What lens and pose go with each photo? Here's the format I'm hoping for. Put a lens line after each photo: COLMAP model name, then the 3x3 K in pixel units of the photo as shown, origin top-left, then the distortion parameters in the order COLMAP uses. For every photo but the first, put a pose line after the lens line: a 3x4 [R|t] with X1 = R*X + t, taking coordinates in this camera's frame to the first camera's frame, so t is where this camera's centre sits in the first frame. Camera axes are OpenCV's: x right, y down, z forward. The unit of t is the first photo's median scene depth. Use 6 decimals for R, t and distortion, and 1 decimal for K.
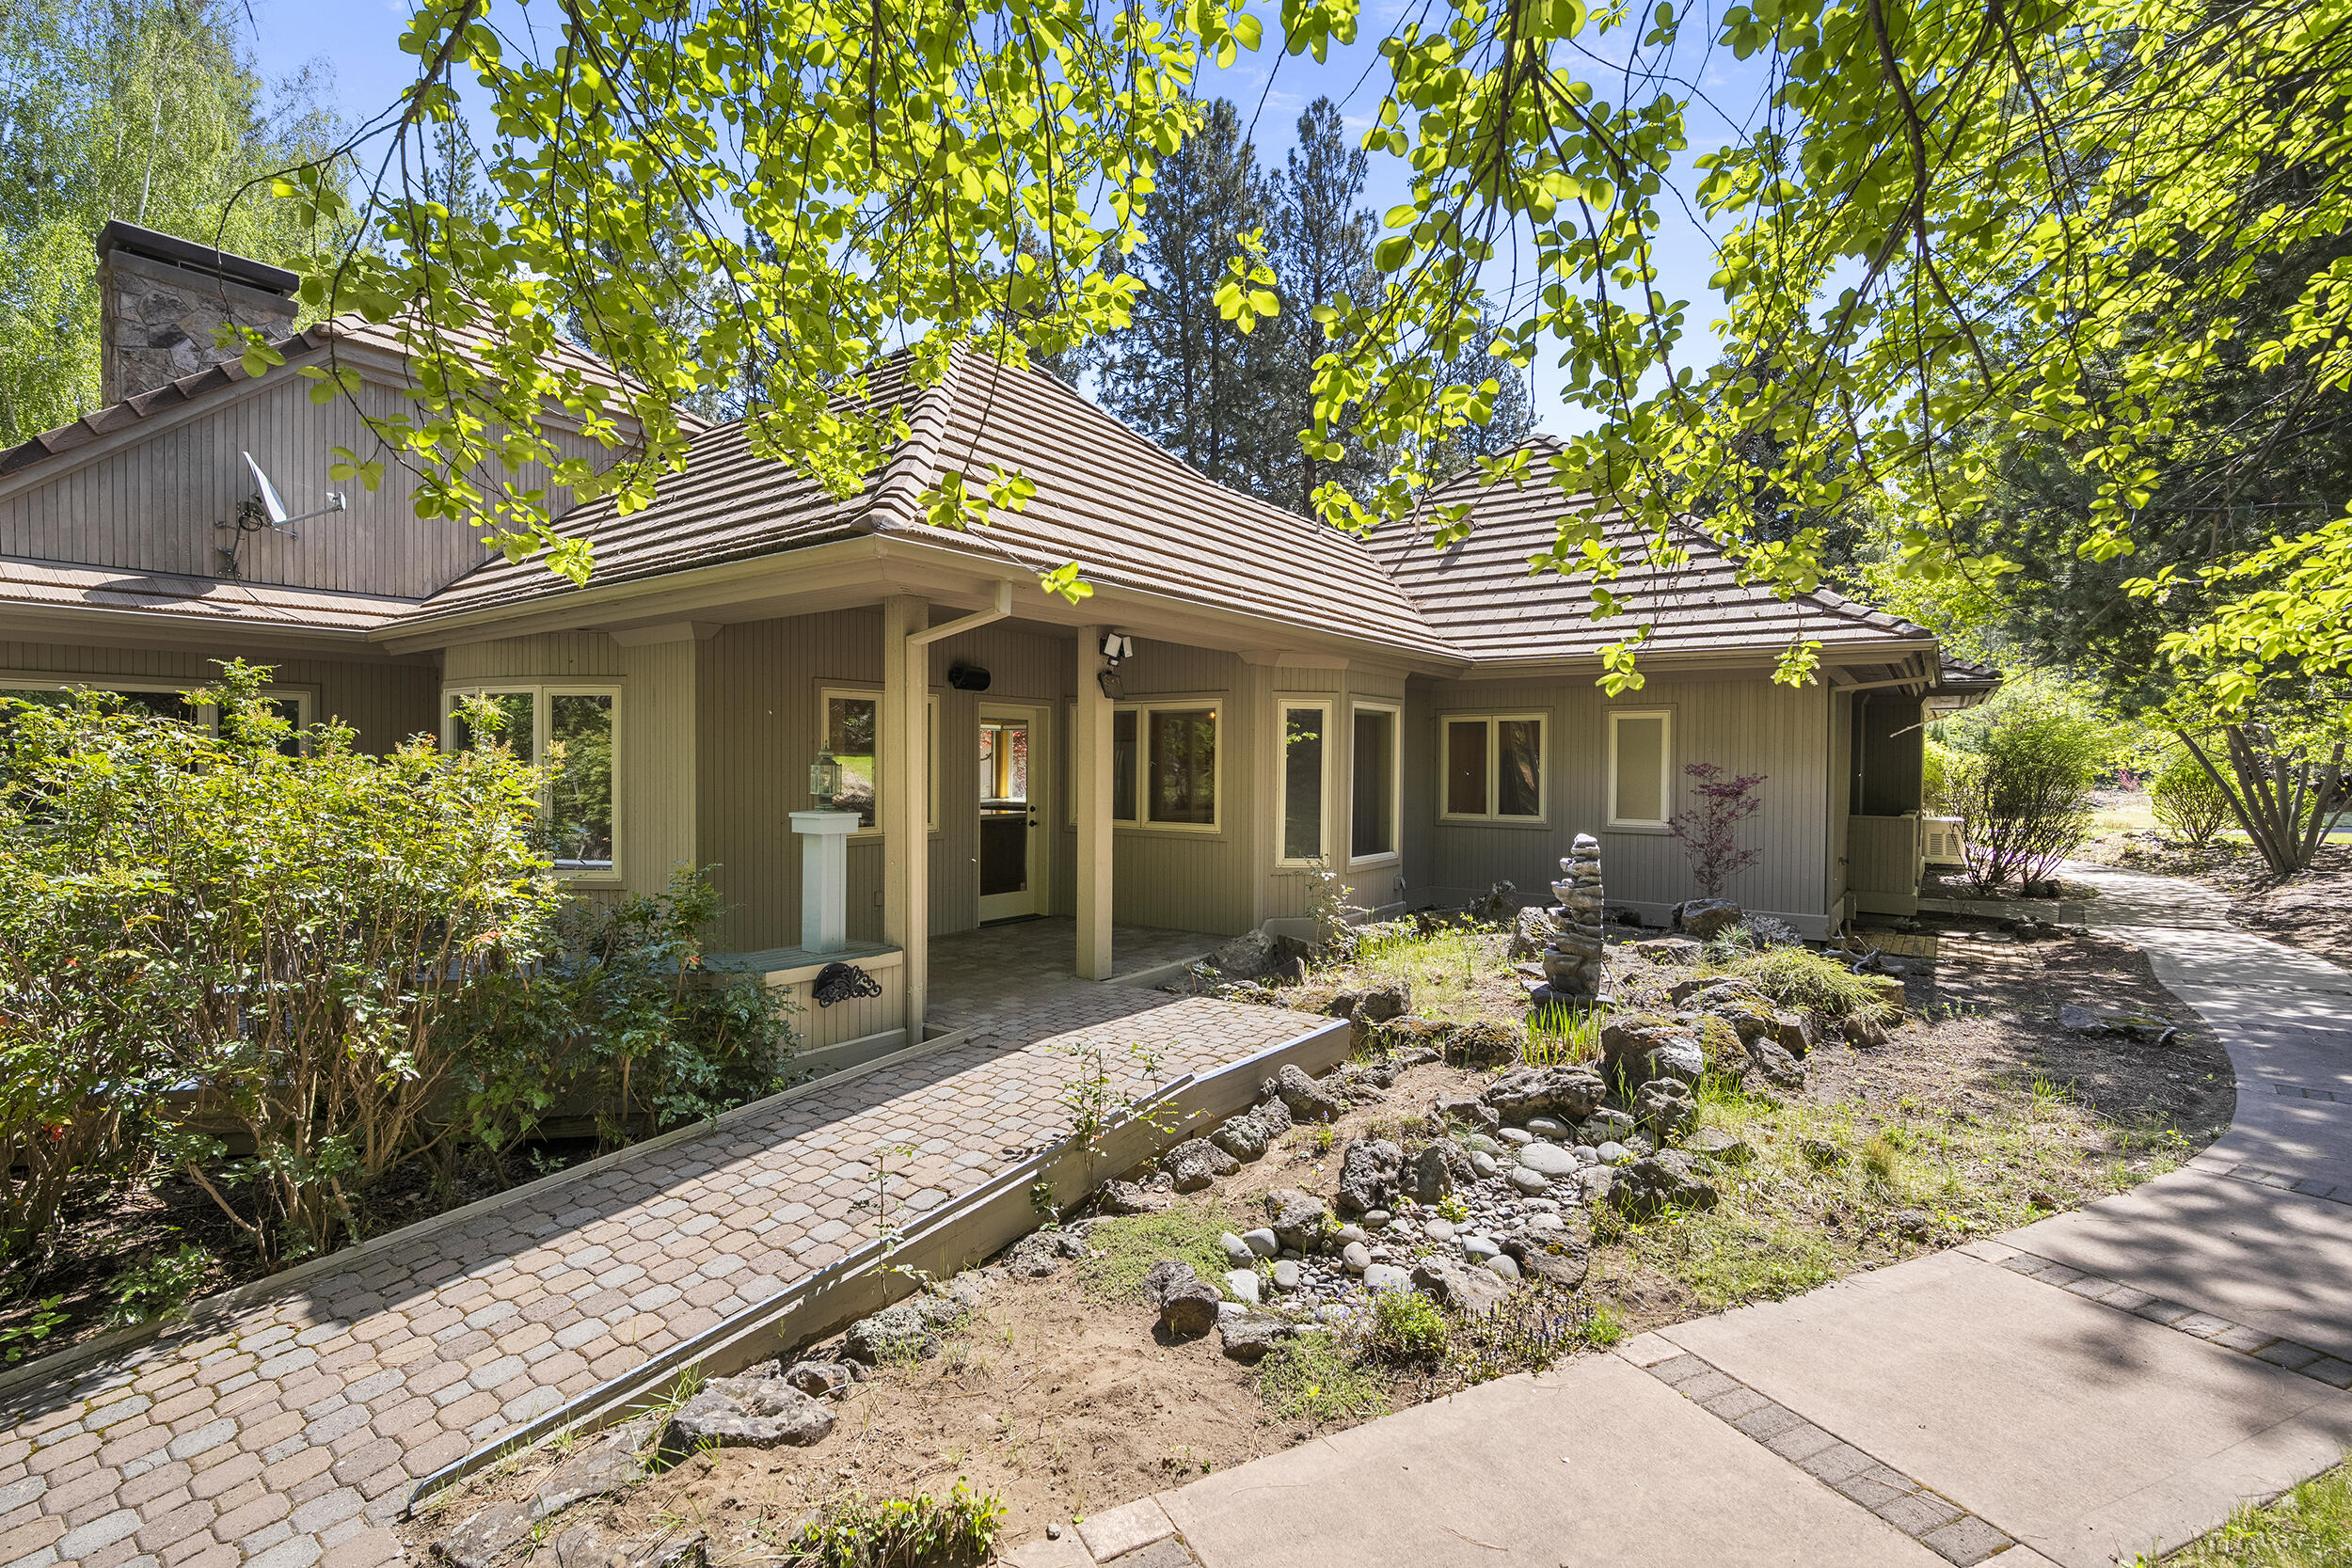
lens RADIAL K [[1077.5, 0, 1176.6], [0, 1077.5, 774.7], [0, 0, 1]] dist [0.003106, 0.000711]
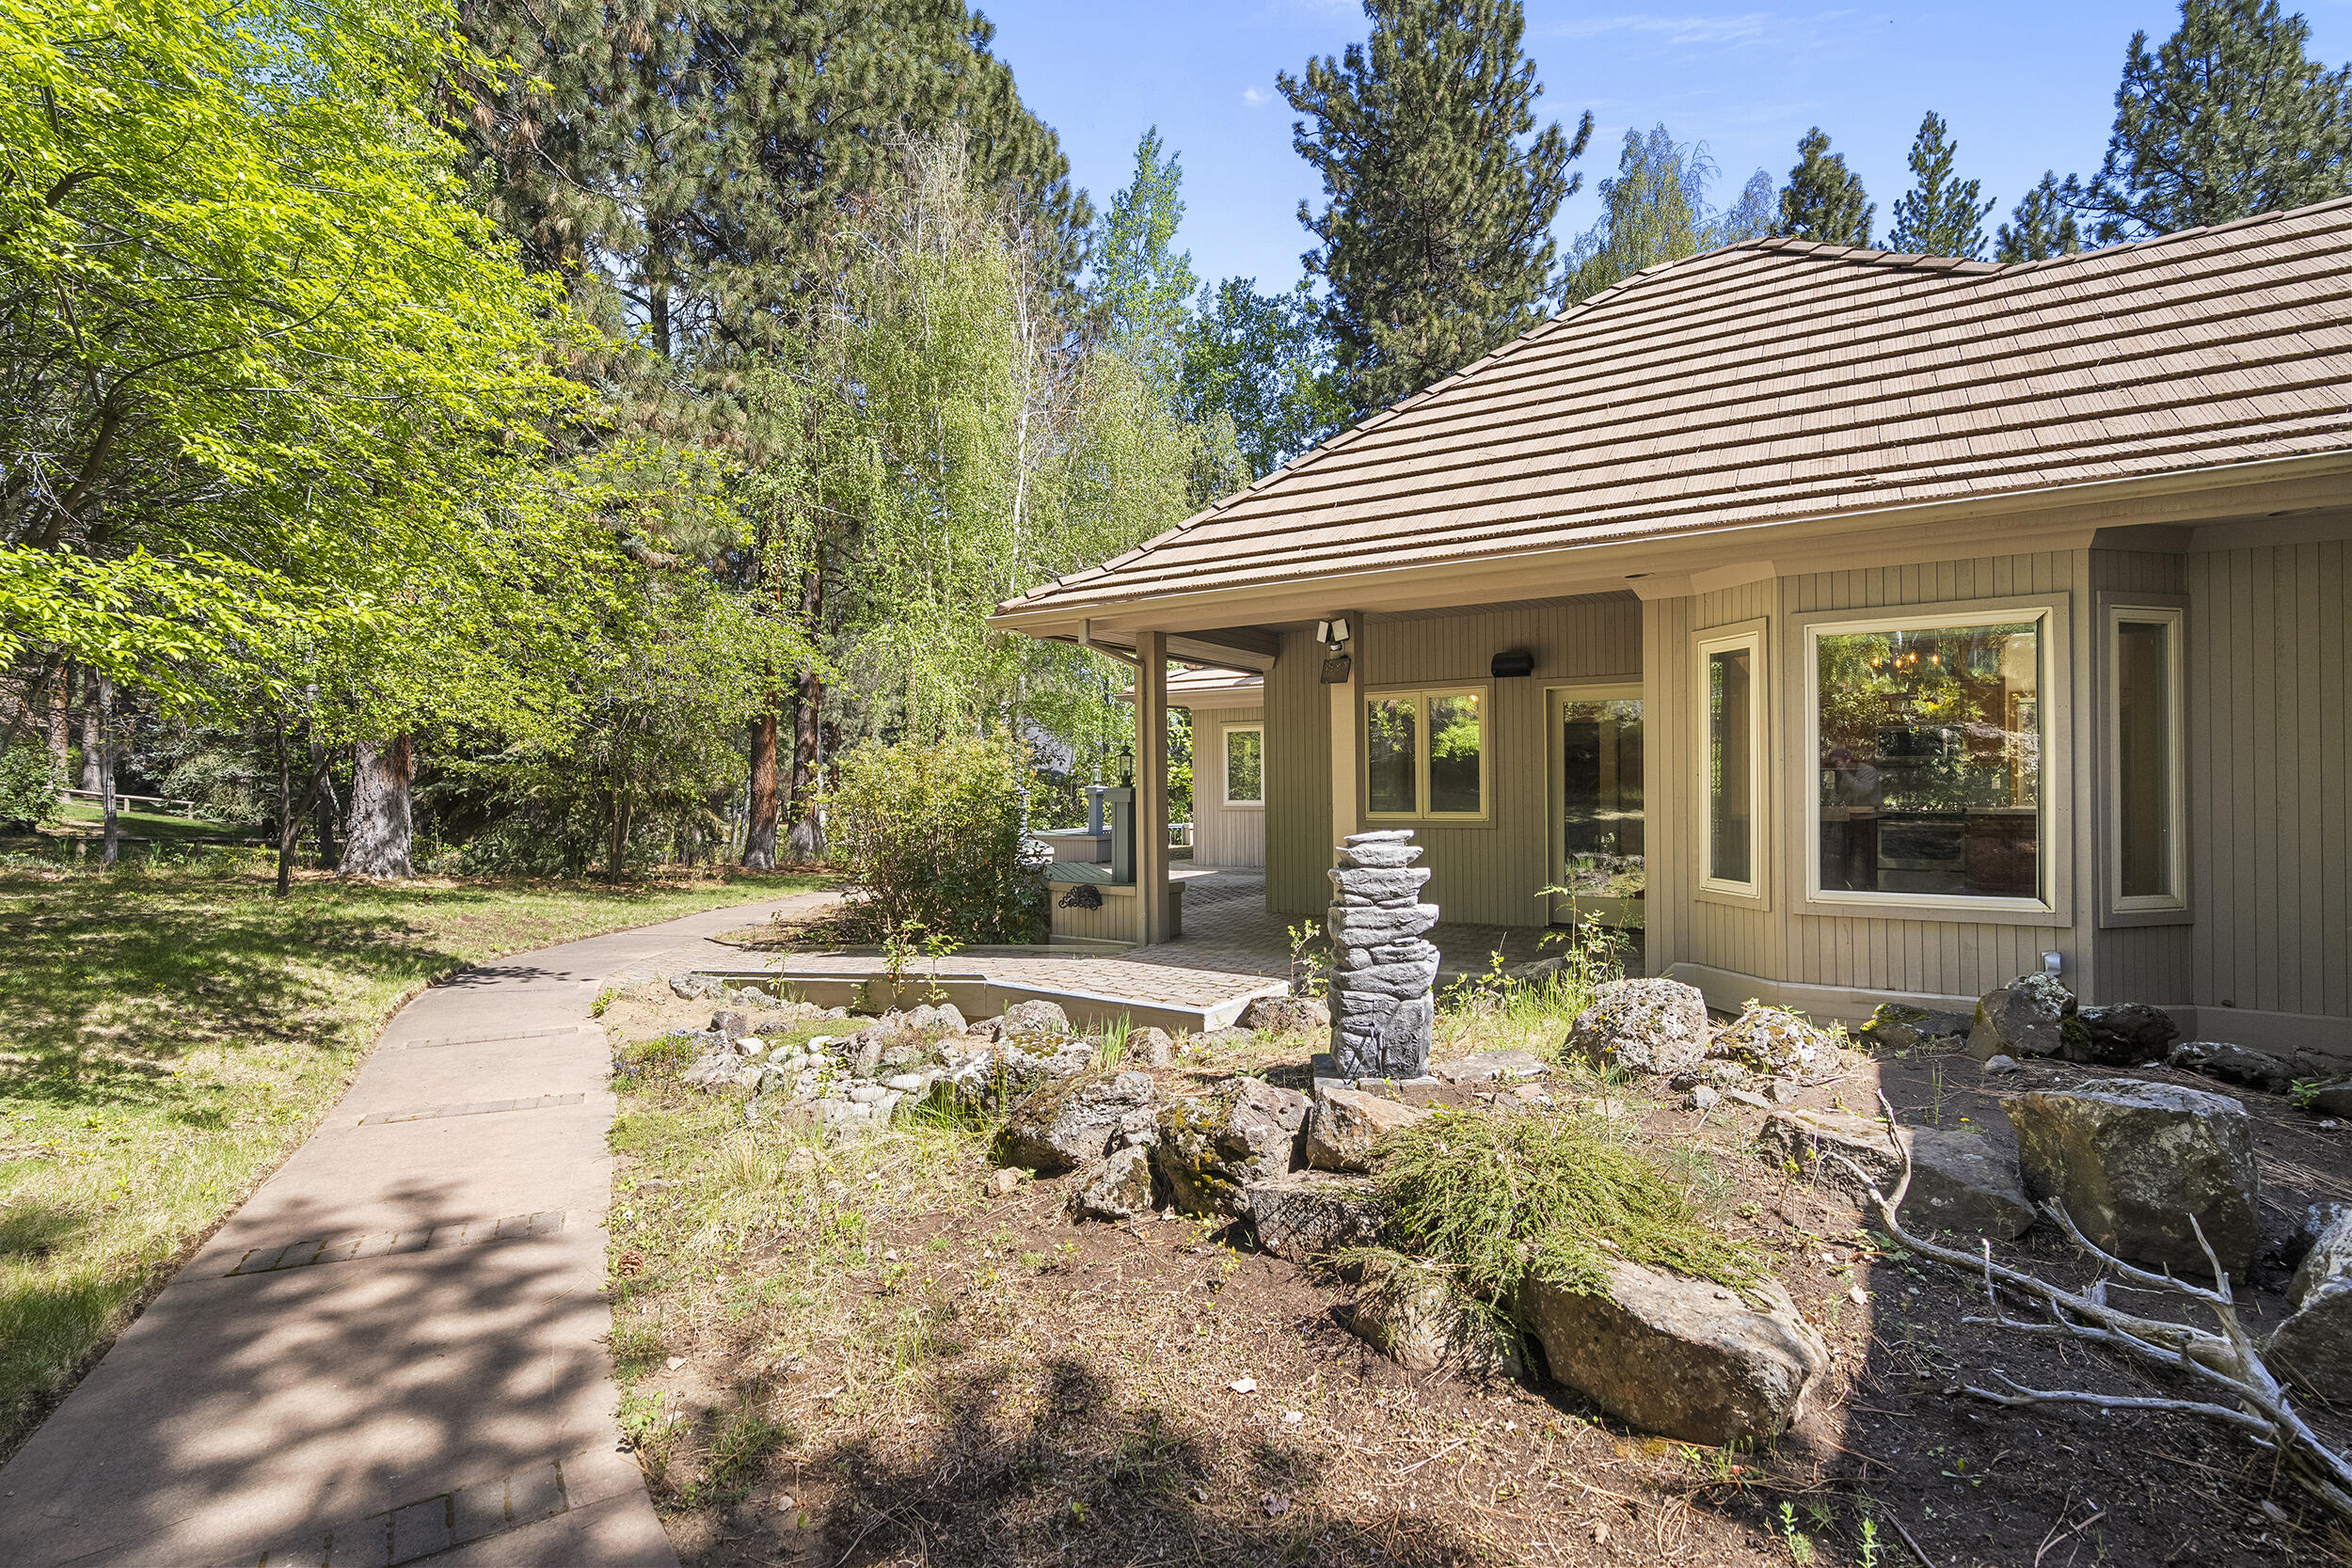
lens RADIAL K [[1077.5, 0, 1179.5], [0, 1077.5, 777.1], [0, 0, 1]] dist [0.003106, 0.000711]
pose [[0.054554, -0.001440, -0.998510, 1.658084], [-0.006356, 0.999978, -0.001789, 0.039766], [0.998491, 0.006444, 0.054543, 1.392441]]
